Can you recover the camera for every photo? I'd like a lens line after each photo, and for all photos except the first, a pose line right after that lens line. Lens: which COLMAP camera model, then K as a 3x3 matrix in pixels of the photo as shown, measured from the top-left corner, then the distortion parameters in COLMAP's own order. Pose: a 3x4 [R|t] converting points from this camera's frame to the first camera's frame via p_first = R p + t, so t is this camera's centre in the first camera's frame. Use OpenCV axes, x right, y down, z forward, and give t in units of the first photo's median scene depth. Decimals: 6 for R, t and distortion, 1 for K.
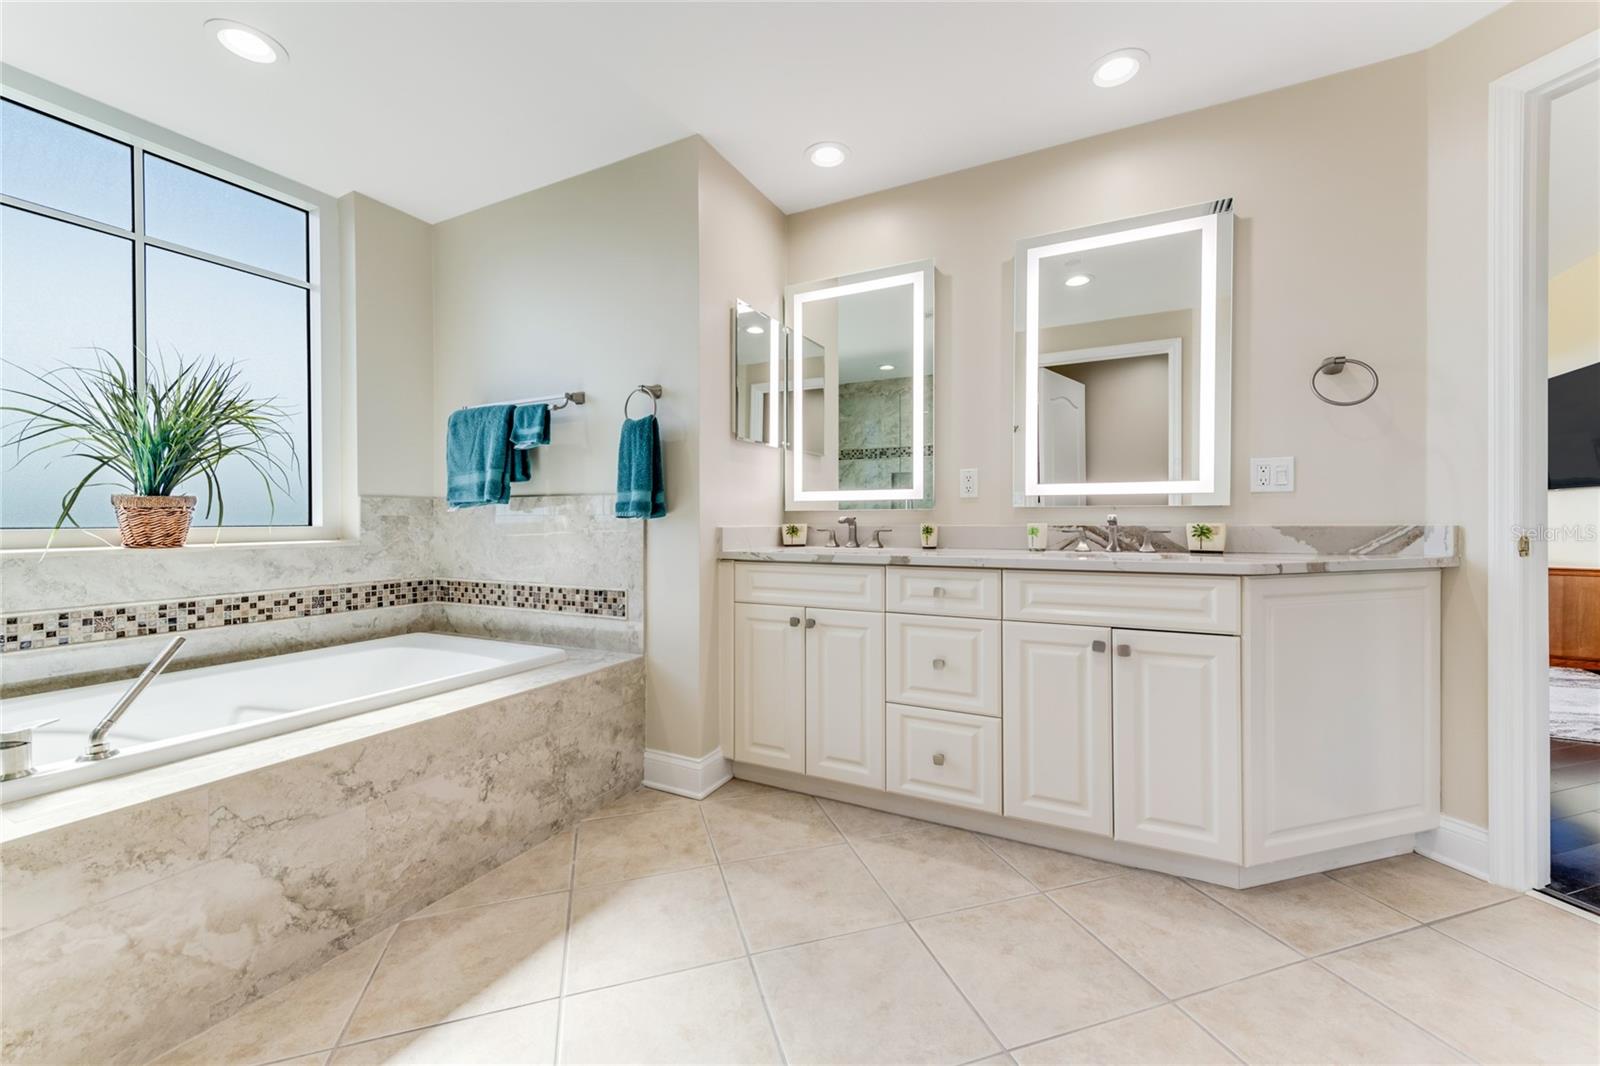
lens RADIAL K [[639.8, 0, 766.6], [0, 639.8, 528.3], [0, 0, 1]] dist [0.004652, -0.000480]
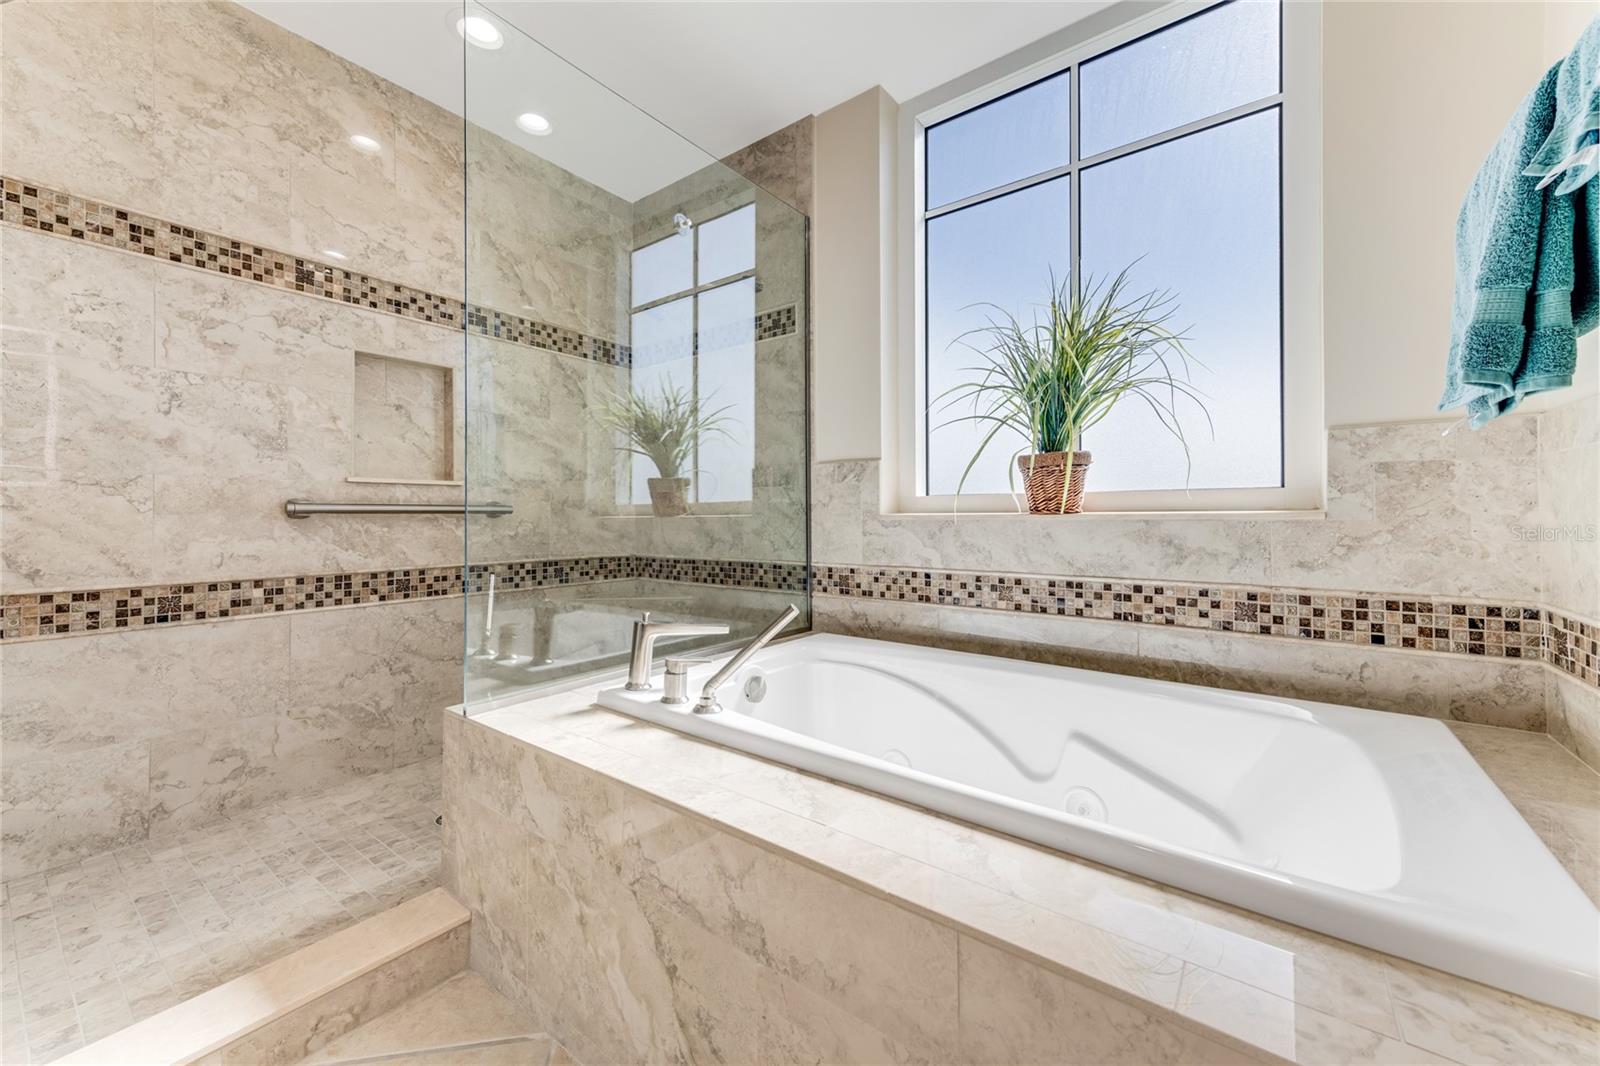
lens RADIAL K [[639.8, 0, 825.9], [0, 639.8, 484.8], [0, 0, 1]] dist [0.004652, -0.000480]
pose [[-0.141501, -0.043873, -0.988965, -0.047367], [-0.012659, 0.999016, -0.042508, 0.029194], [0.989857, 0.006505, -0.141917, 0.760732]]
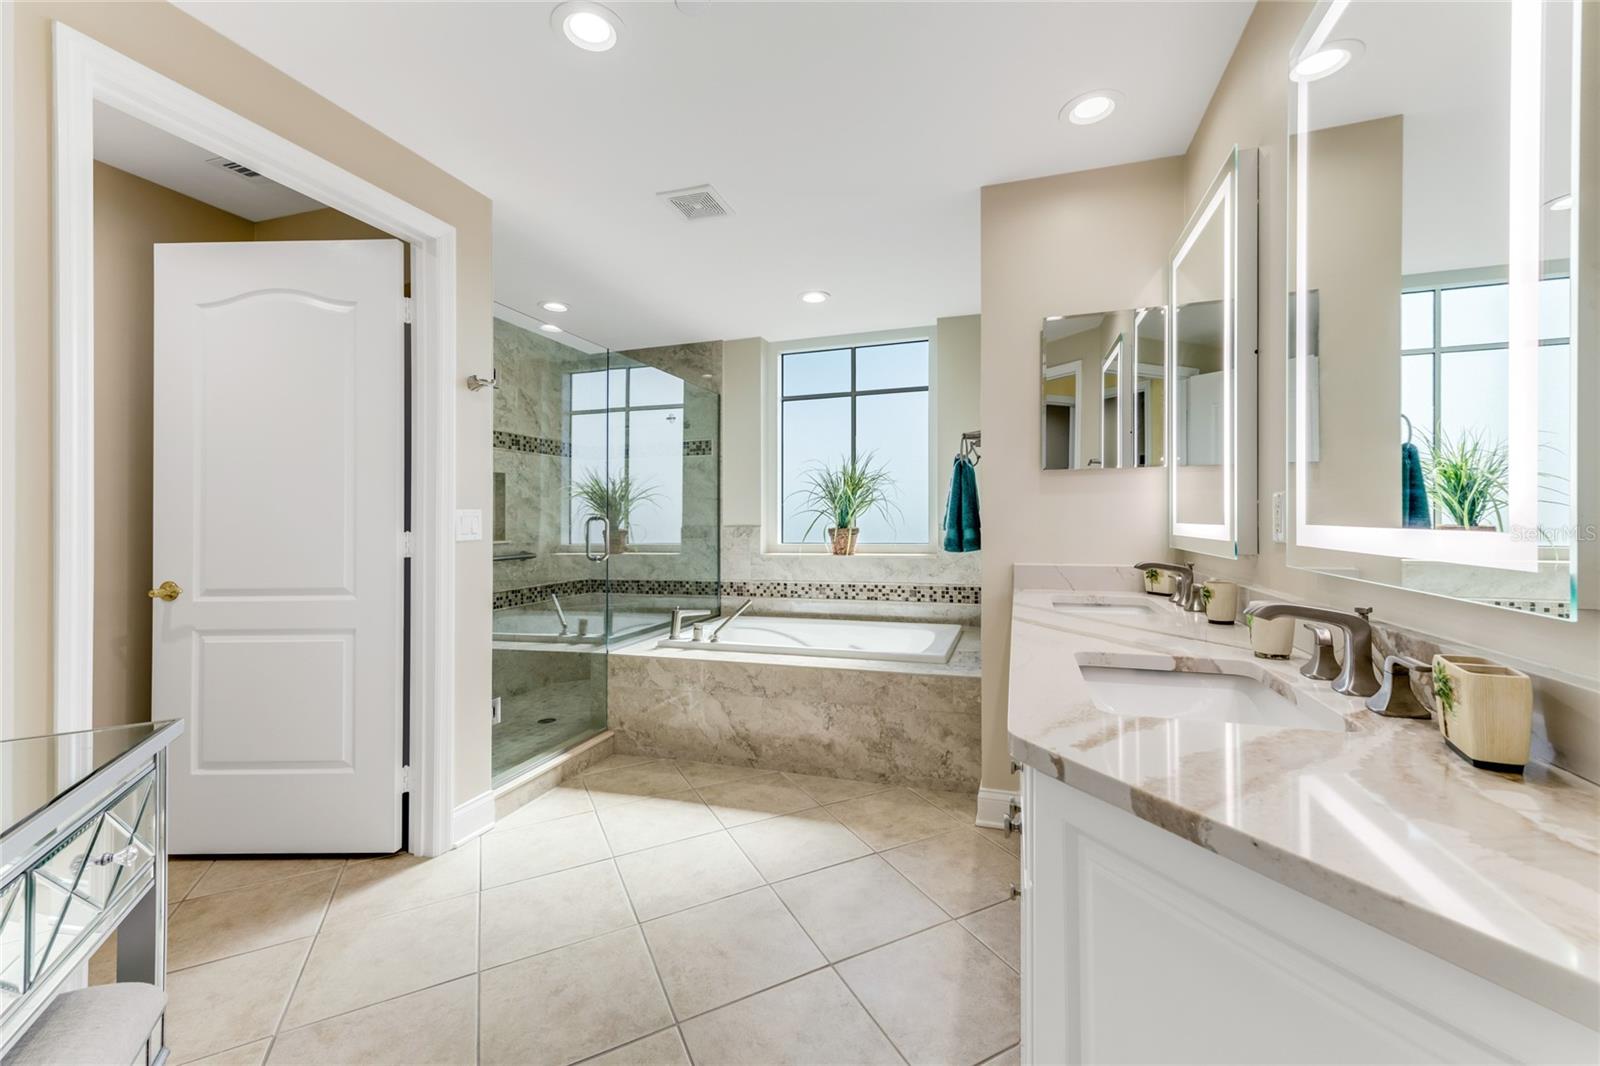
lens RADIAL K [[639.8, 0, 831.0], [0, 639.8, 518.2], [0, 0, 1]] dist [0.004652, -0.000480]
pose [[0.176085, 0.000032, -0.984375, 0.873430], [-0.002019, 0.999998, -0.000329, -0.073479], [0.984373, 0.002045, 0.176084, 0.579827]]
